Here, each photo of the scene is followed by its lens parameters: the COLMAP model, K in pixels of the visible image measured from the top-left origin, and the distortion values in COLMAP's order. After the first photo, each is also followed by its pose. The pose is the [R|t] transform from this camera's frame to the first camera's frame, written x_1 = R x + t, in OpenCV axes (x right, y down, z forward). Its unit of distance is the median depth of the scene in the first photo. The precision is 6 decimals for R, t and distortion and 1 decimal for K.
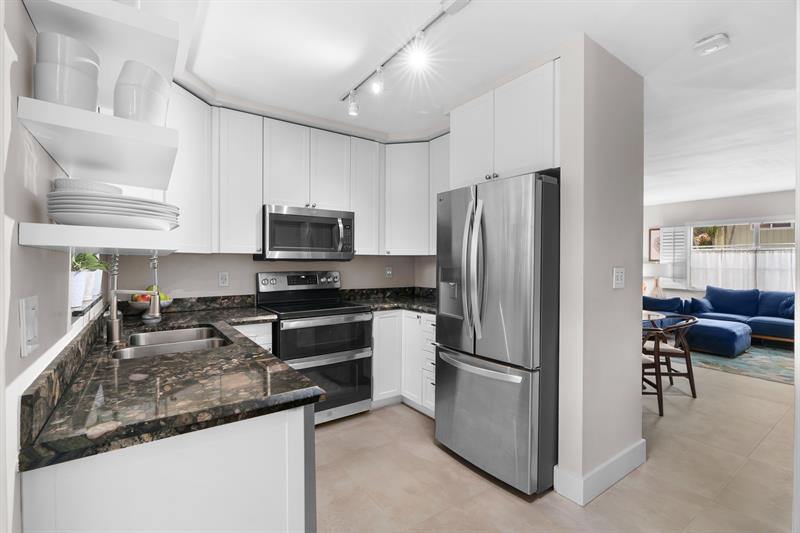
lens RADIAL K [[363.2, 0, 394.5], [0, 363.2, 264.4], [0, 0, 1]] dist [0.000057, 0.000013]
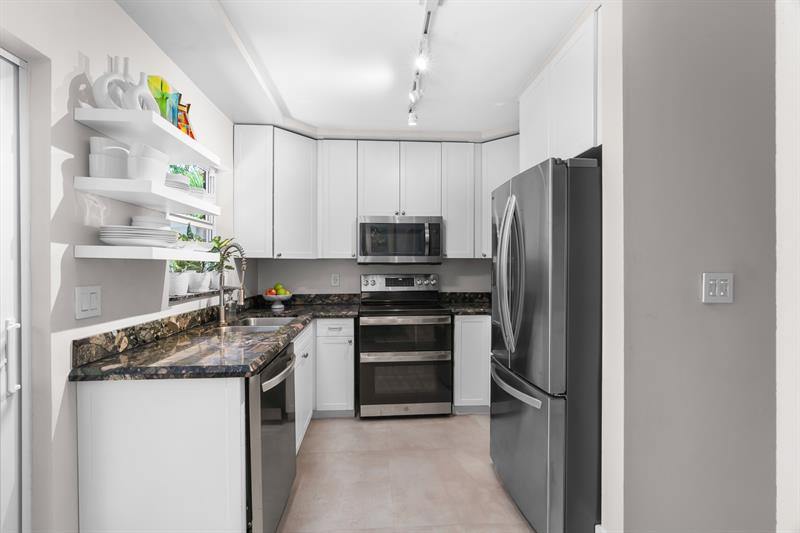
lens RADIAL K [[363.2, 0, 394.5], [0, 363.2, 264.4], [0, 0, 1]] dist [0.000057, 0.000013]
pose [[0.855356, -0.003679, -0.518028, 0.324641], [-0.000425, 0.999969, -0.007805, -0.001514], [0.518040, 0.006896, 0.855328, 0.067540]]
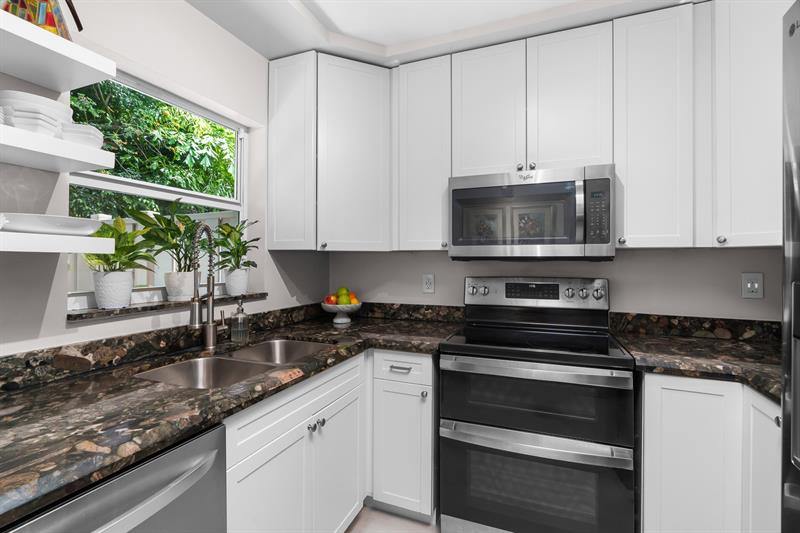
lens RADIAL K [[363.3, 0, 400.7], [0, 363.3, 258.1], [0, 0, 1]] dist [-0.000228, -0.000033]
pose [[0.547502, -0.007877, -0.836767, 0.160257], [-0.006322, 0.999888, -0.013549, -0.004203], [0.836781, 0.012708, 0.547391, 0.514497]]
